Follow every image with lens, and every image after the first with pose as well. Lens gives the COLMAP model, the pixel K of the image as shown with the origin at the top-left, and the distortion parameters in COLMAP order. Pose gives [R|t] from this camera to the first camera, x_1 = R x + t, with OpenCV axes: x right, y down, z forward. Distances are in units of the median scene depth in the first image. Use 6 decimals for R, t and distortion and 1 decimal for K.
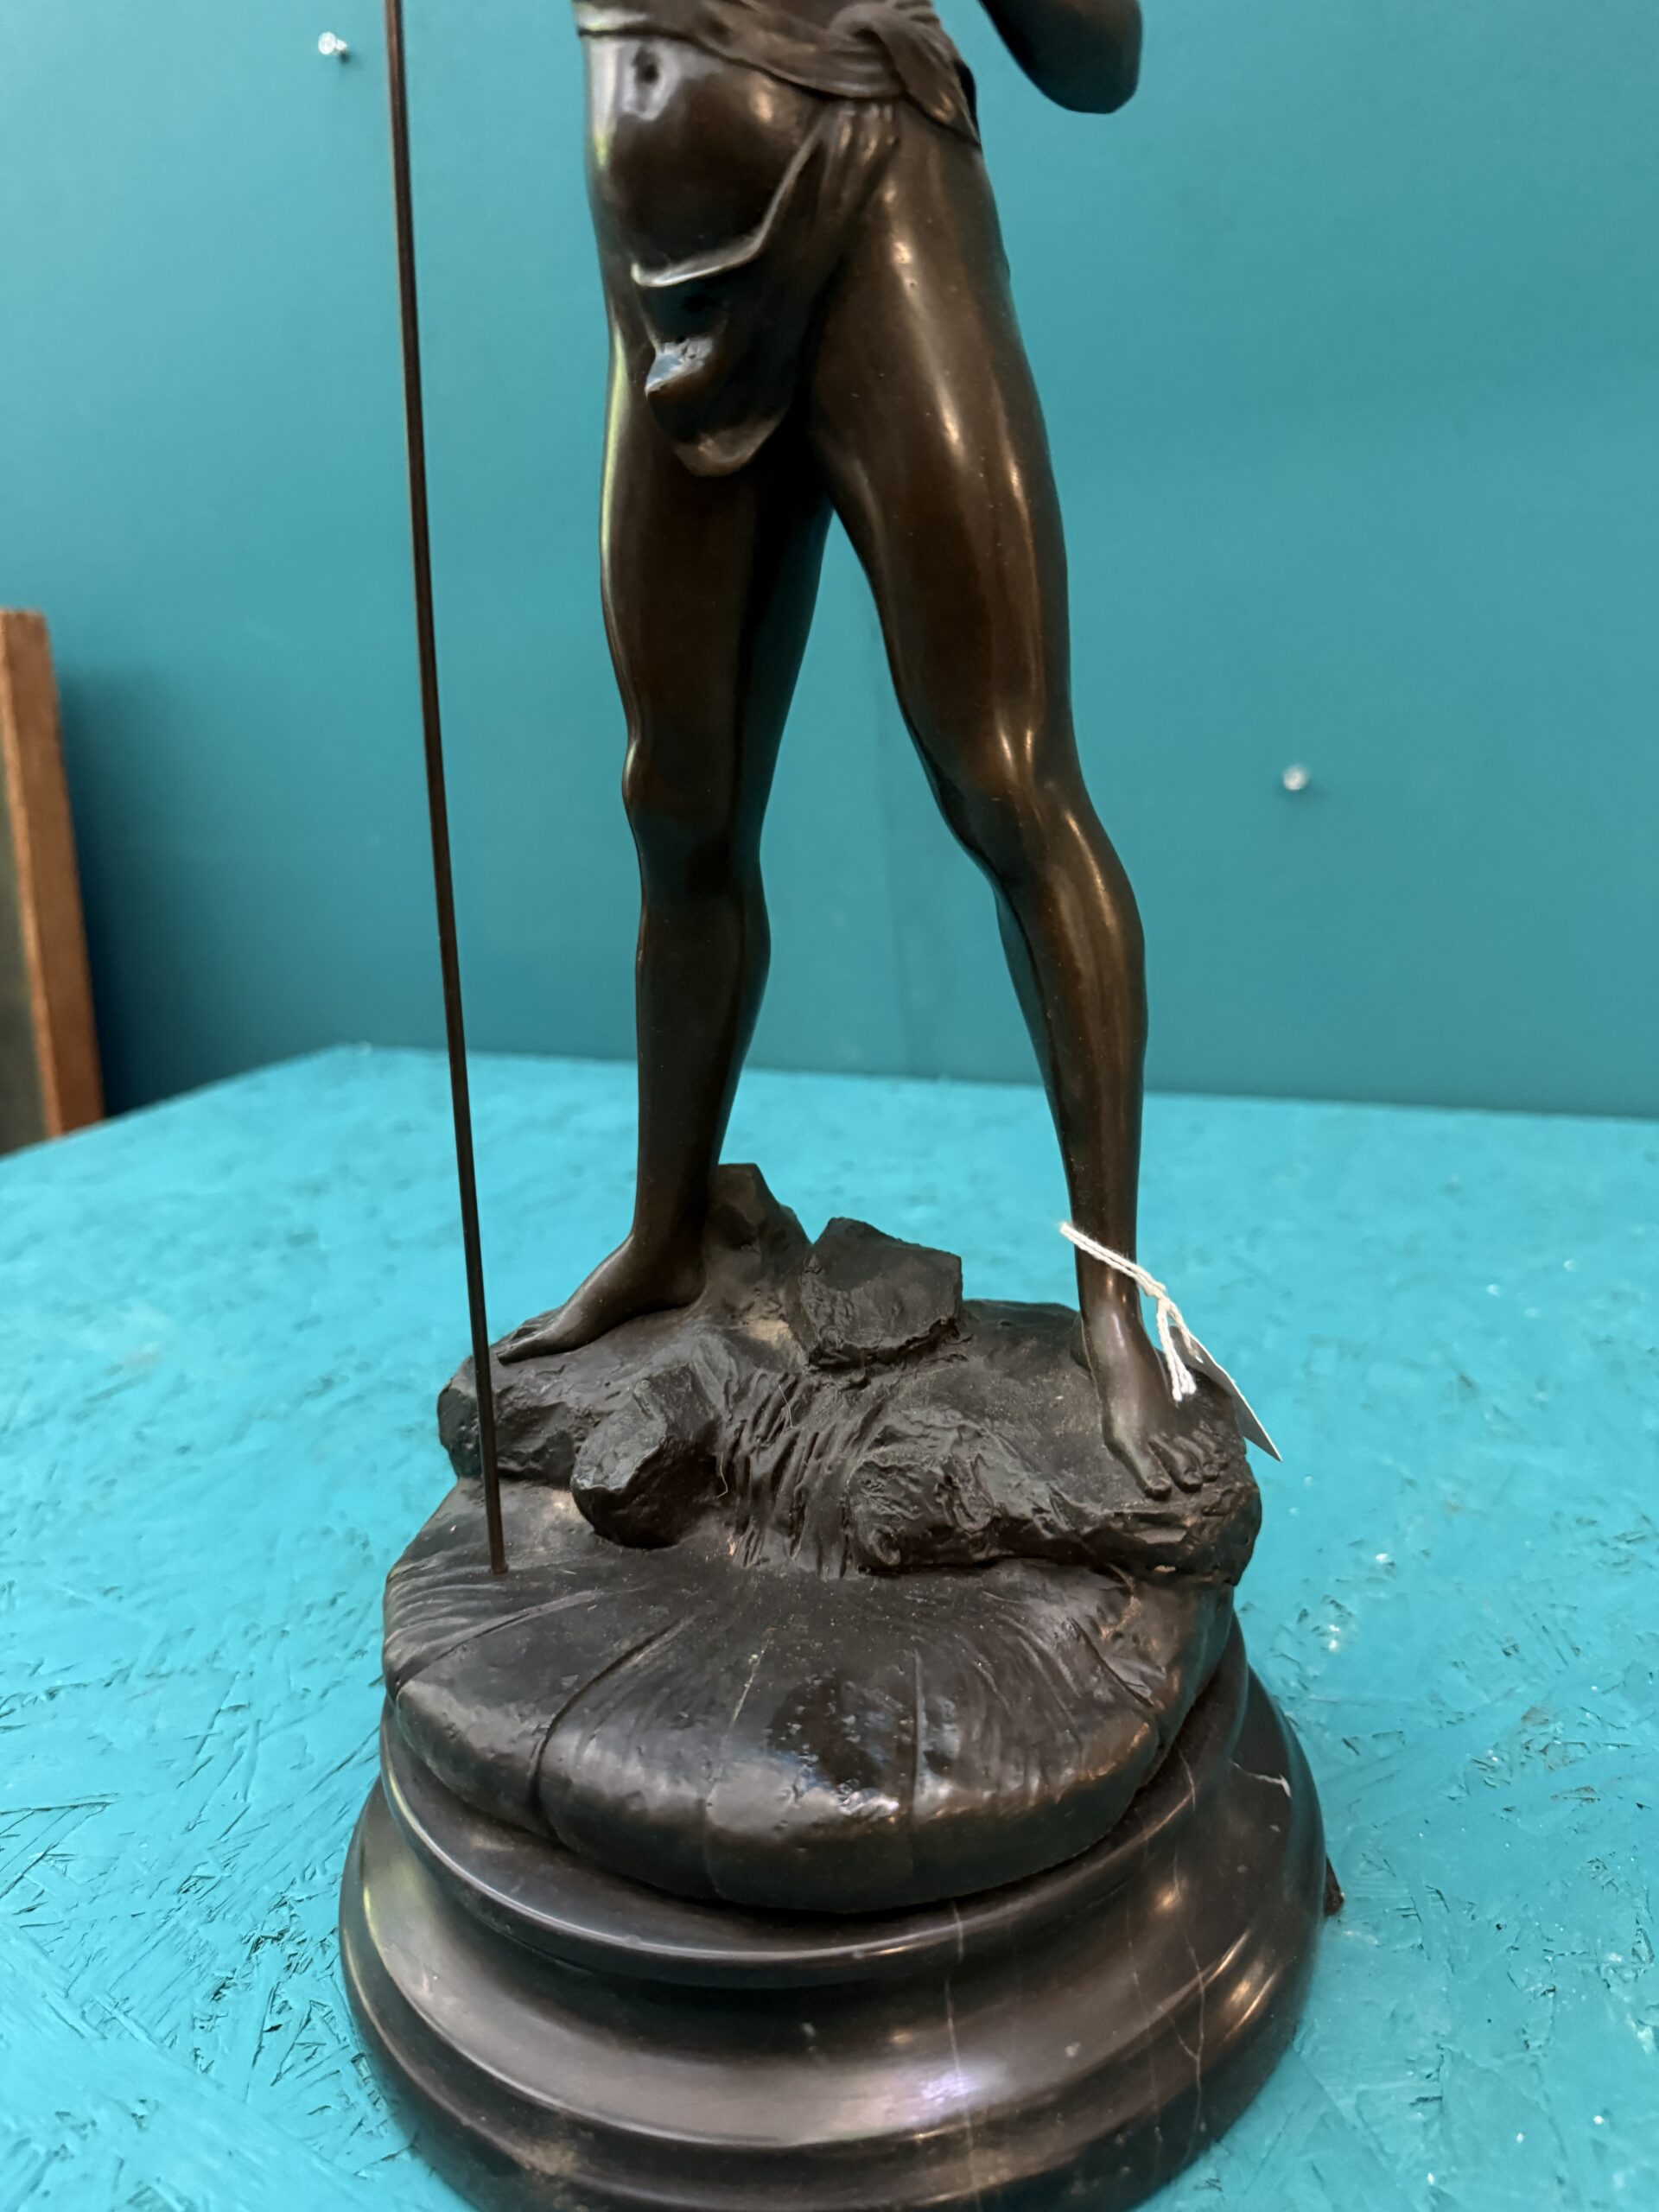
lens RADIAL K [[1604.7, 0, 852.1], [0, 1604.7, 1126.3], [0, 0, 1]] dist [-0.009652, -0.009010]
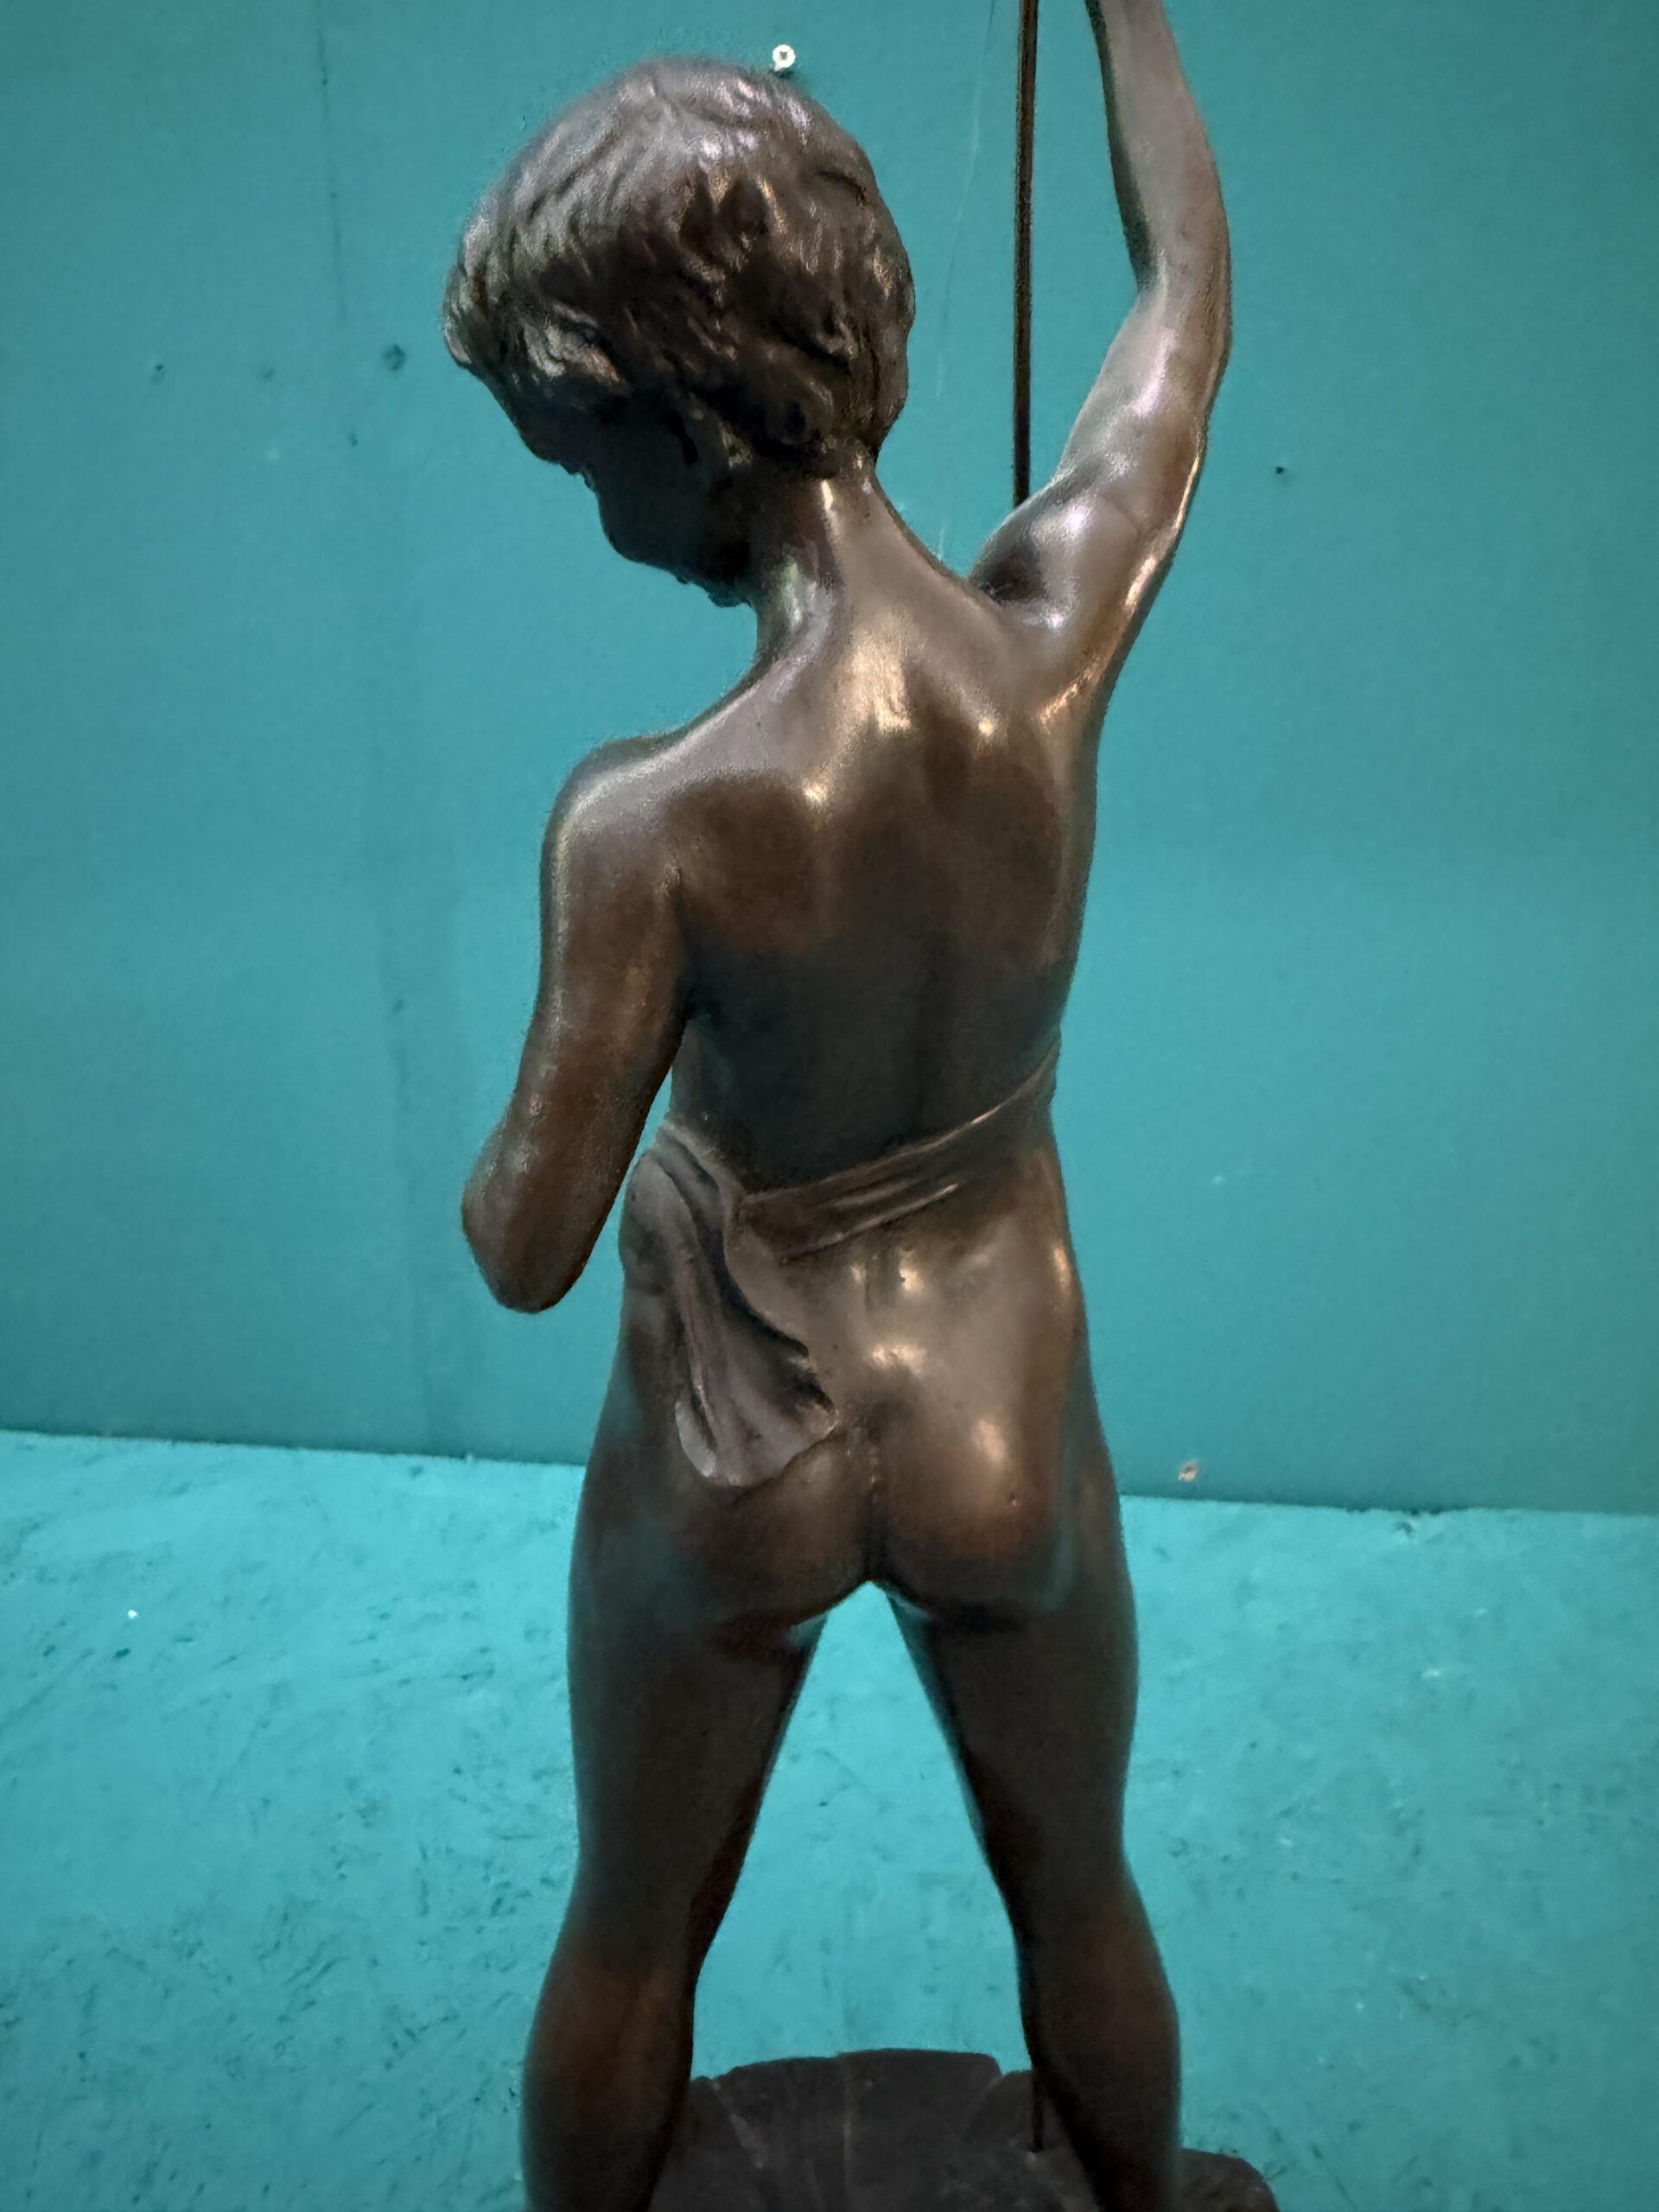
lens RADIAL K [[1604.7, 0, 804.3], [0, 1604.7, 950.2], [0, 0, 1]] dist [-0.009652, -0.009010]
pose [[0.941020, 0.008638, 0.338240, -0.205487], [0.037122, 0.991004, -0.128583, -0.531990], [-0.336308, 0.133556, 0.932234, 0.038113]]
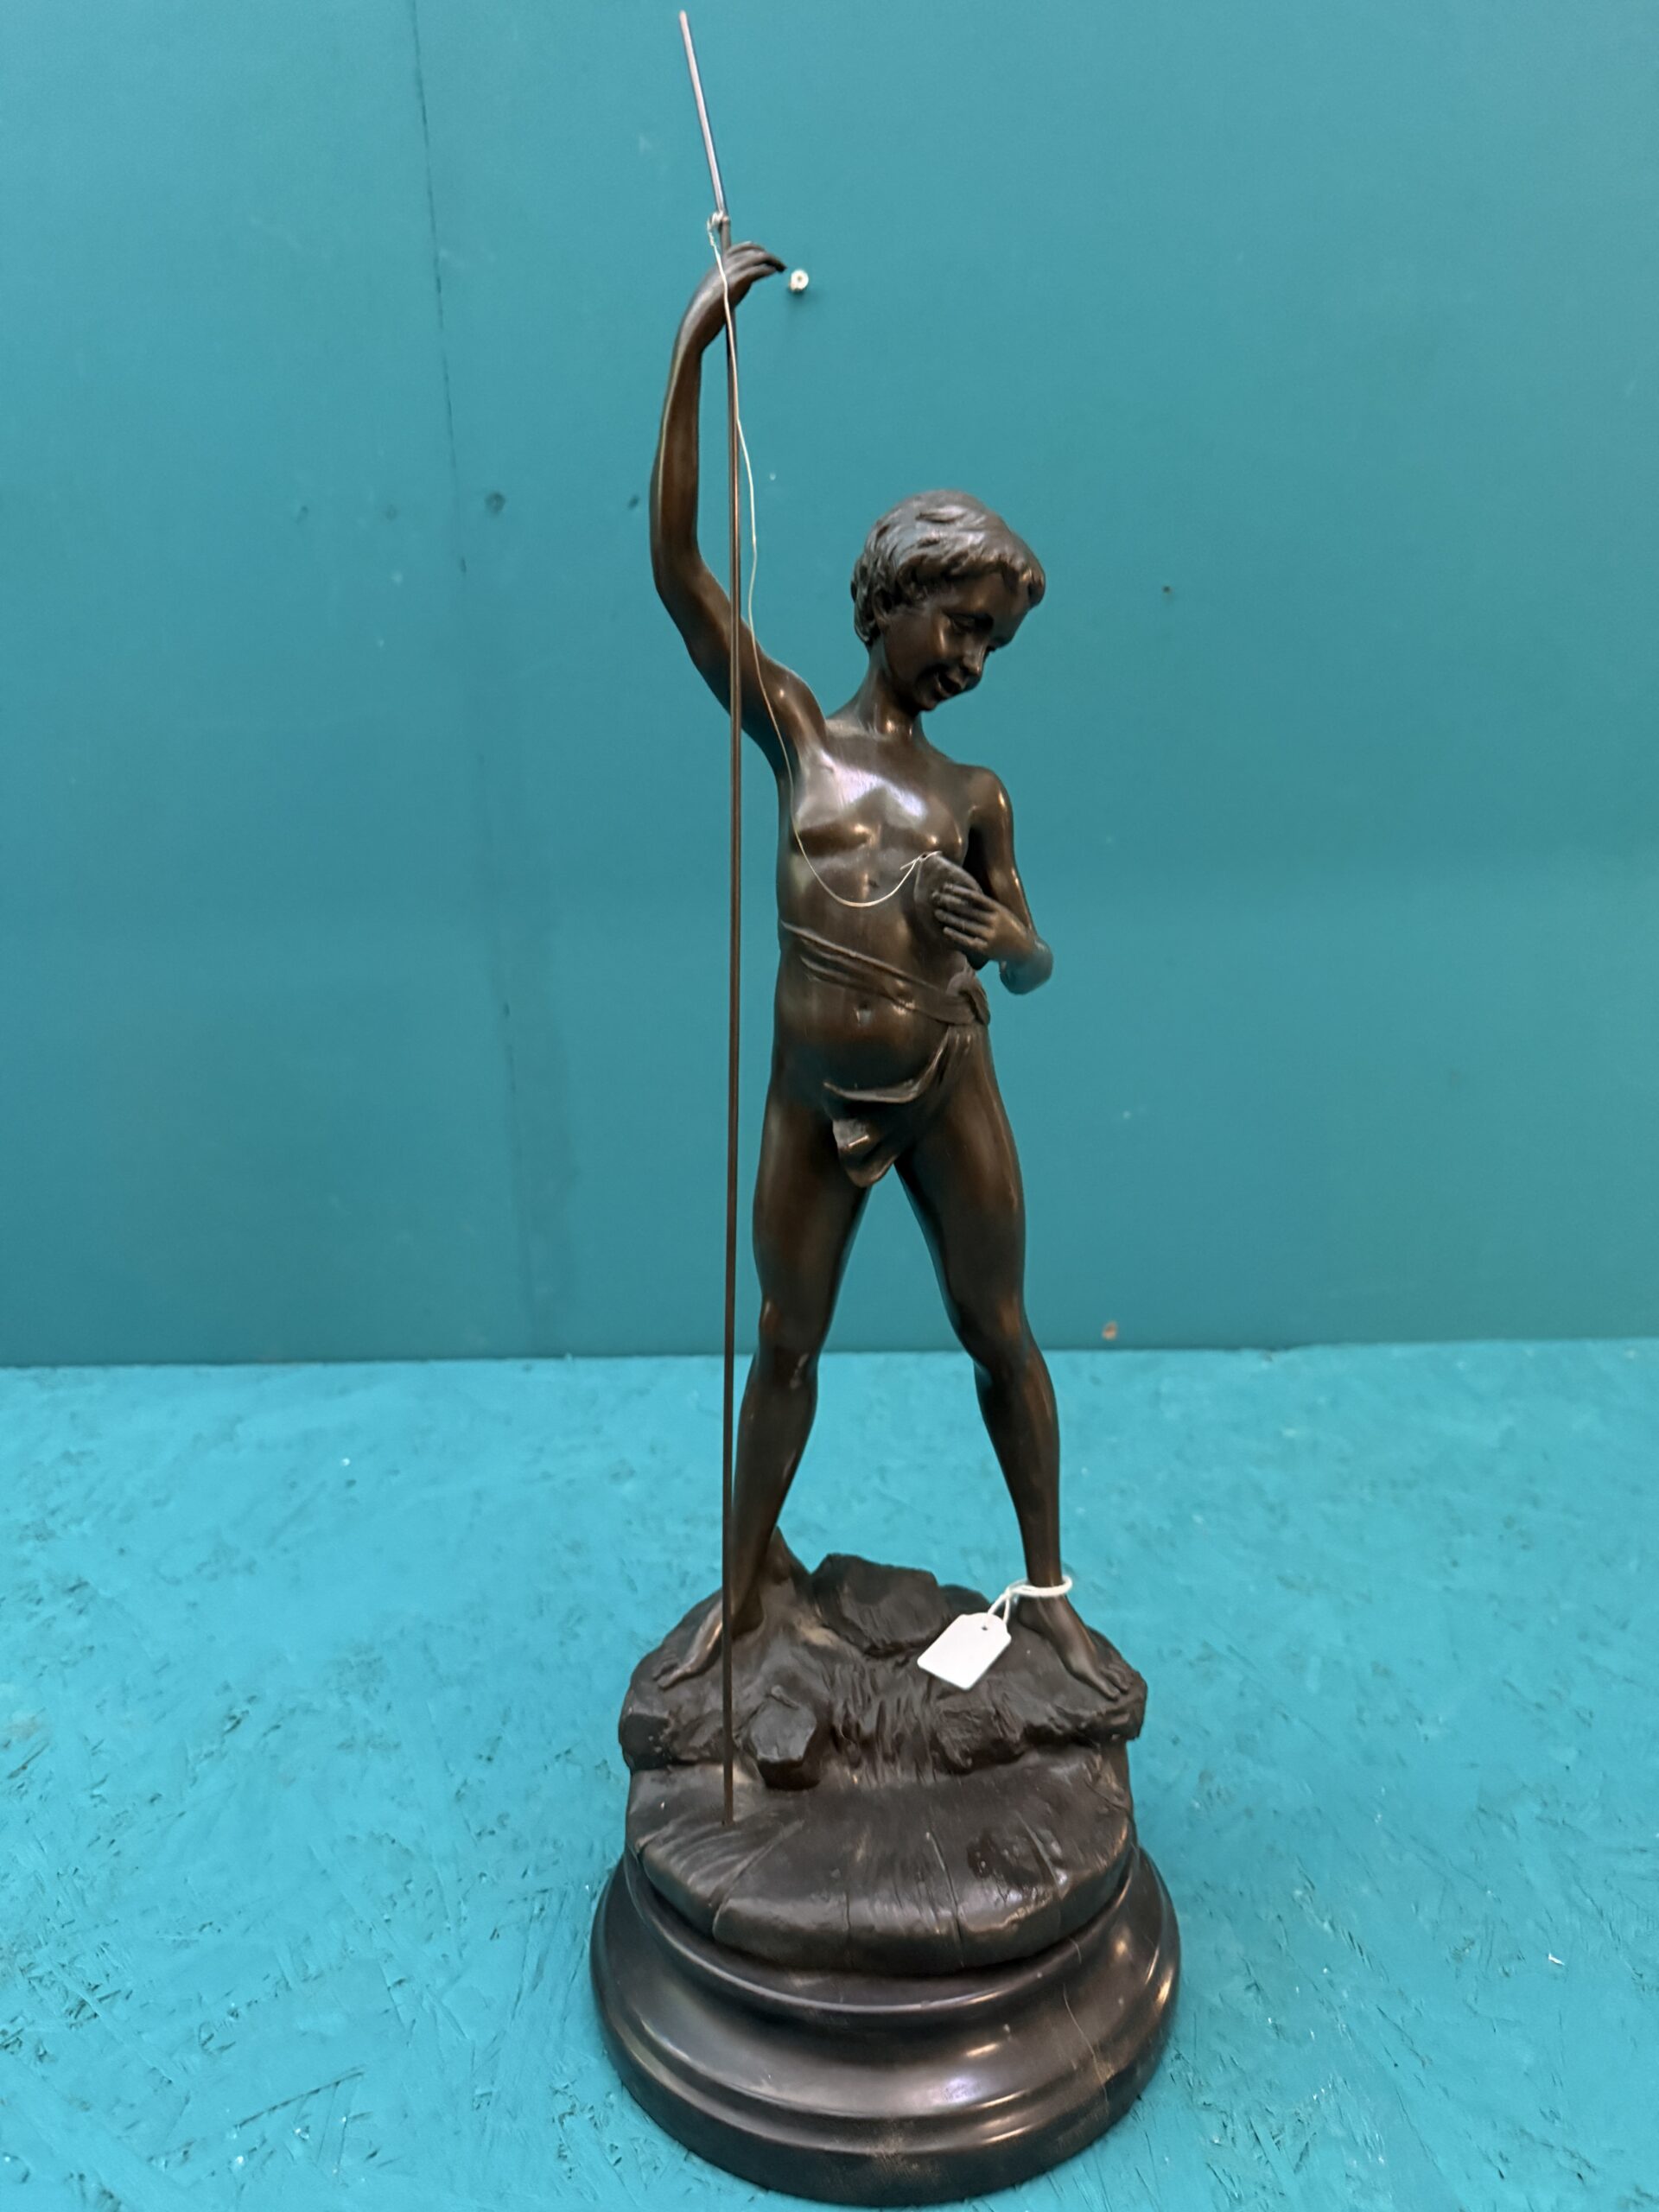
lens RADIAL K [[1604.7, 0, 808.1], [0, 1604.7, 1100.6], [0, 0, 1]] dist [-0.009652, -0.009010]
pose [[0.902400, -0.040666, 0.428976, -0.788714], [0.081138, 0.993765, -0.076477, -0.310551], [-0.423191, 0.103819, 0.900073, -0.552745]]
